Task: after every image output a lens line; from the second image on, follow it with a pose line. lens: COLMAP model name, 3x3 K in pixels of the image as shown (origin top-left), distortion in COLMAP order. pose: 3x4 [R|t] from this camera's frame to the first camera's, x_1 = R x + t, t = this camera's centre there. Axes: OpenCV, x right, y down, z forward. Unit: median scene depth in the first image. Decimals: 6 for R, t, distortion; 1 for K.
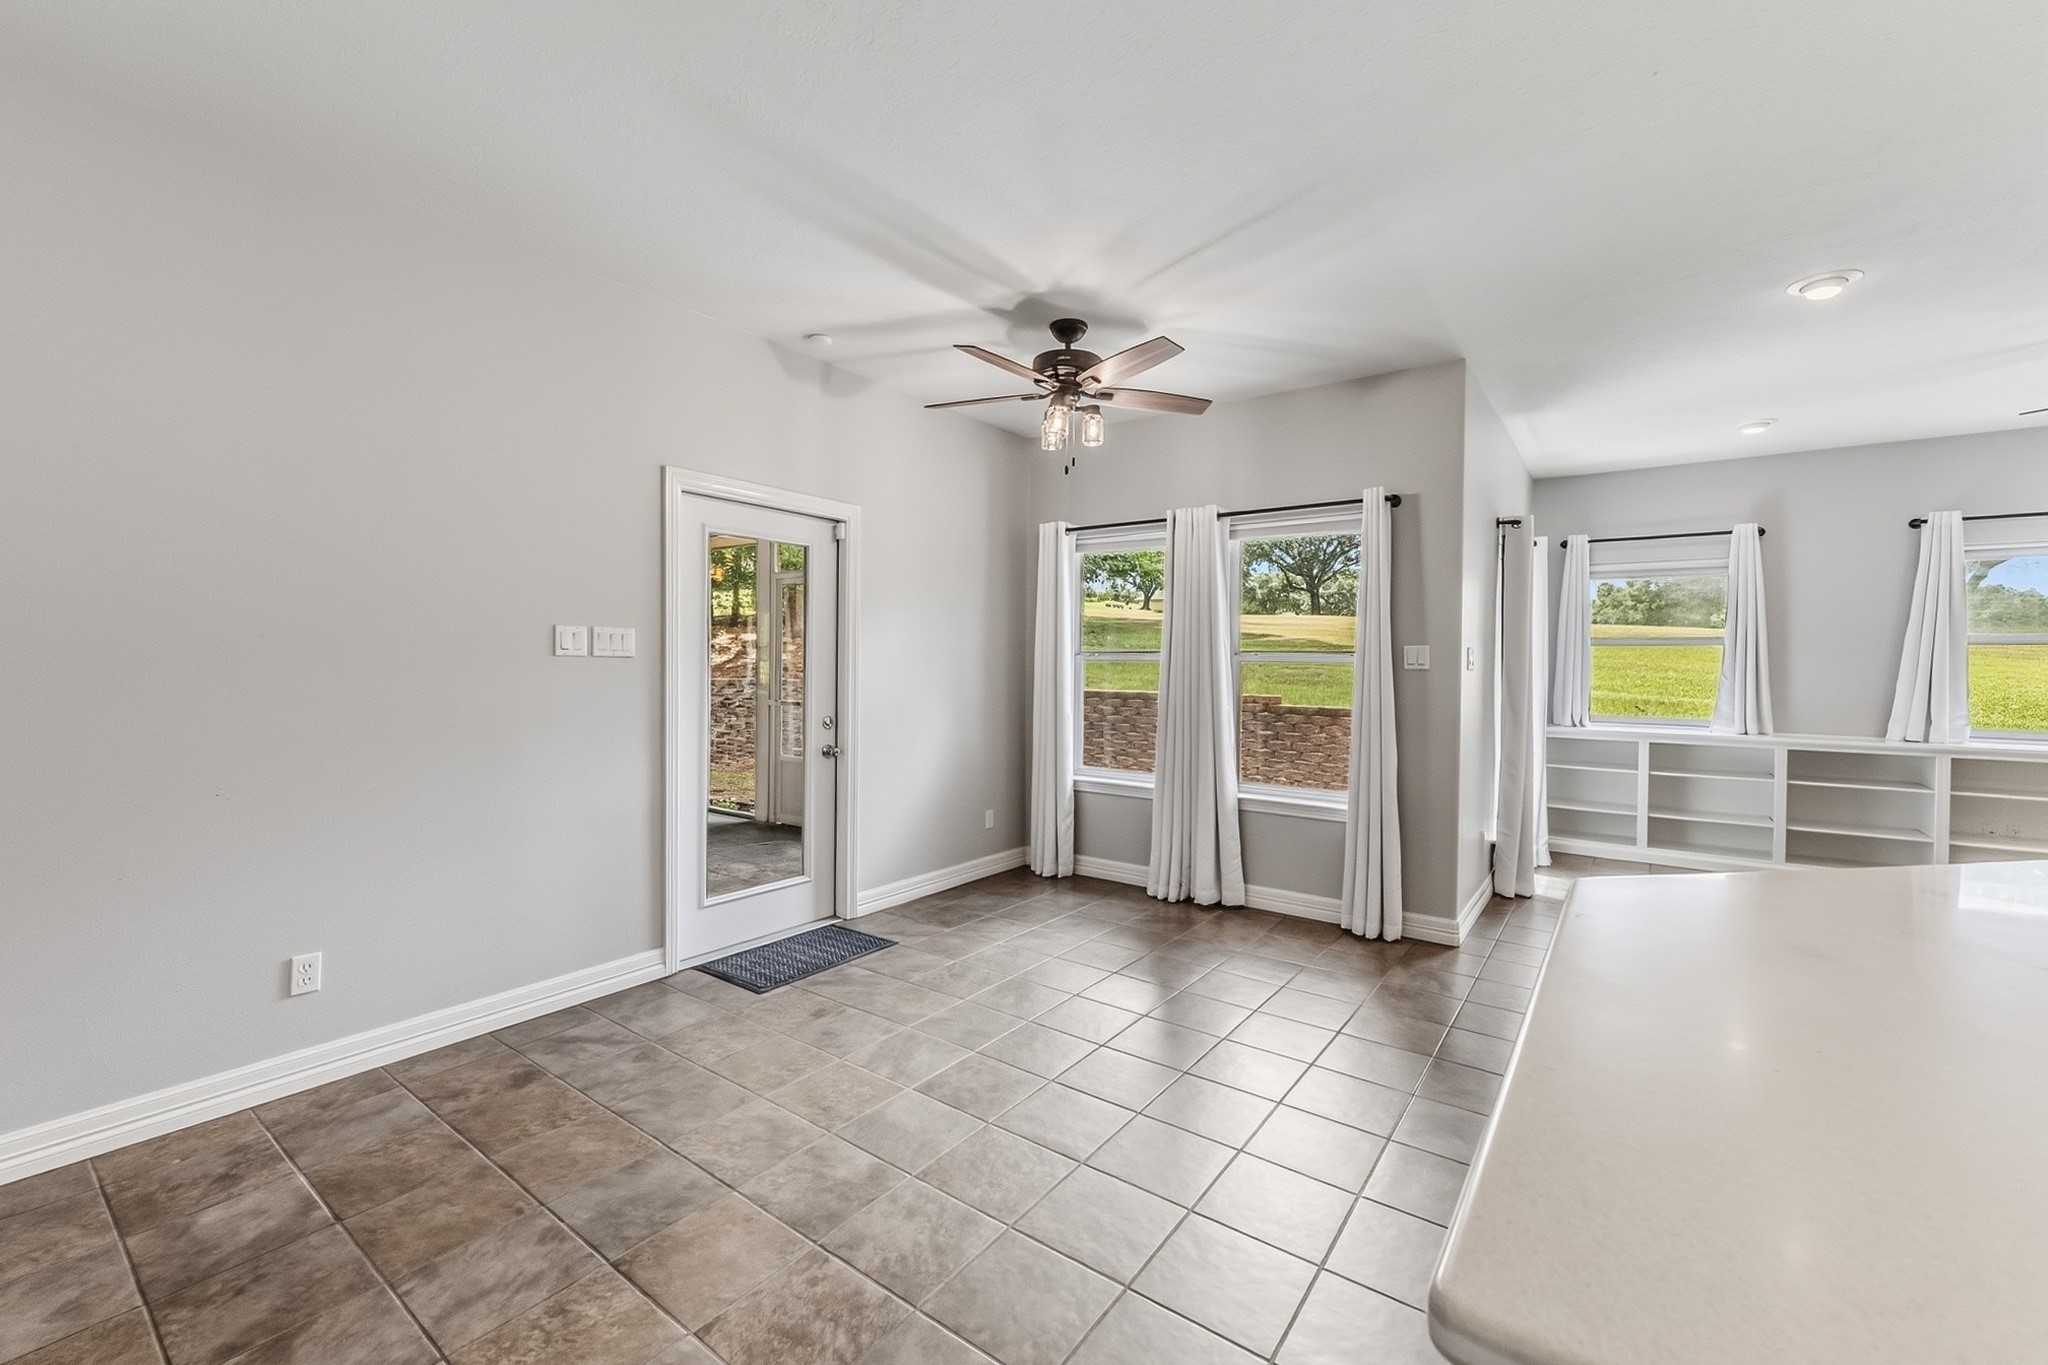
lens RADIAL K [[833.7, 0, 1023.3], [0, 833.7, 676.1], [0, 0, 1]] dist [0.001506, -0.000033]
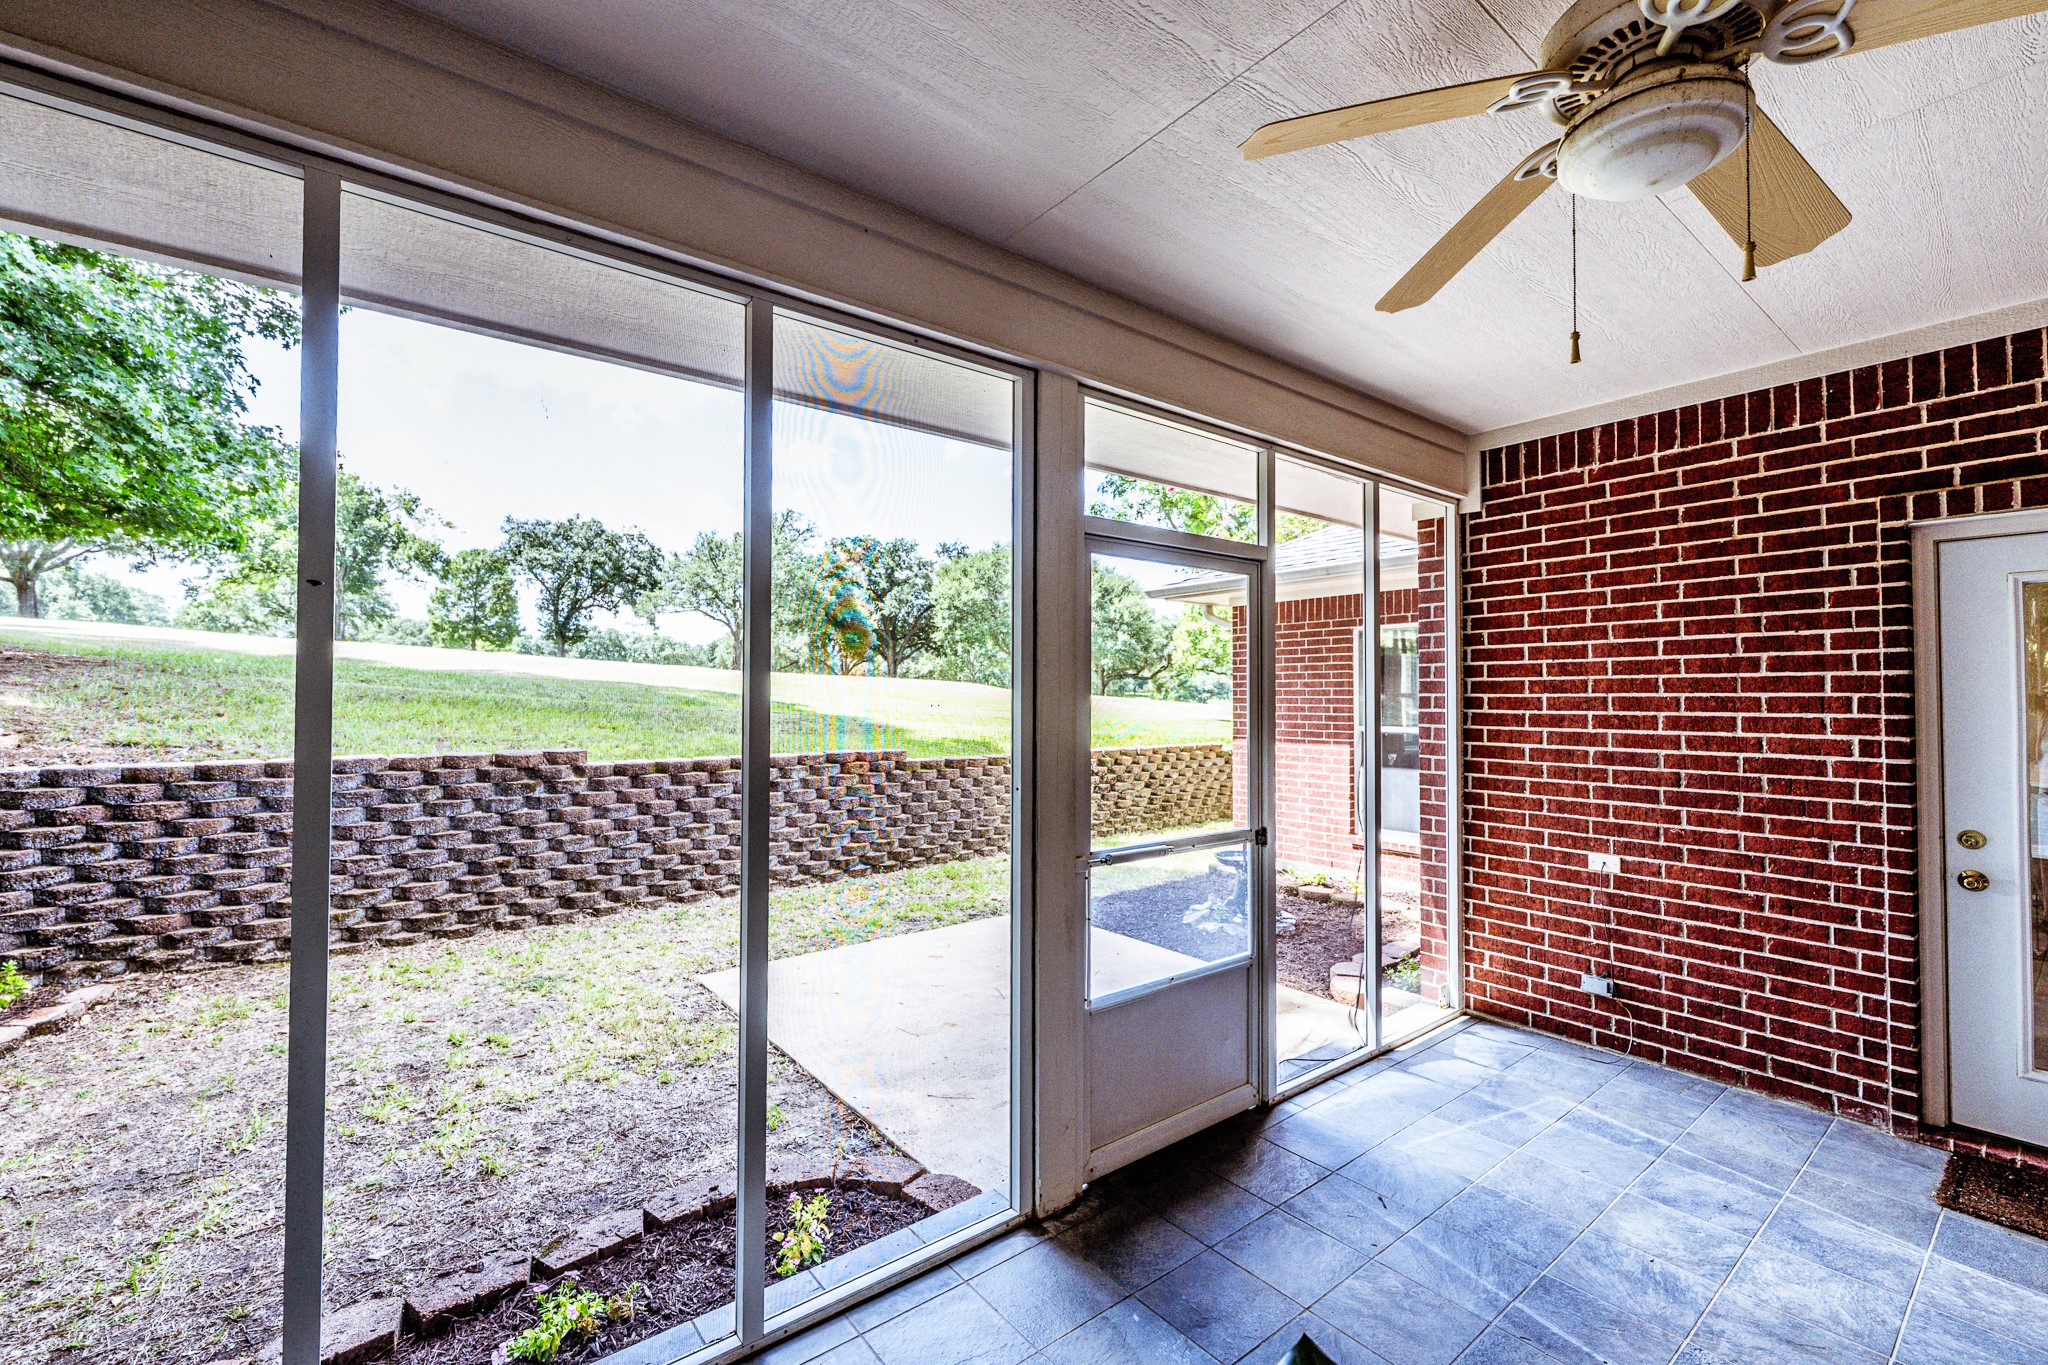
lens RADIAL K [[833.7, 0, 1023.3], [0, 833.7, 676.1], [0, 0, 1]] dist [0.001506, -0.000033]
pose [[0.264923, 0.015391, 0.964147, -1.069959], [0.015702, 0.999671, -0.020272, -0.070171], [-0.964142, 0.020509, 0.264594, 1.482281]]
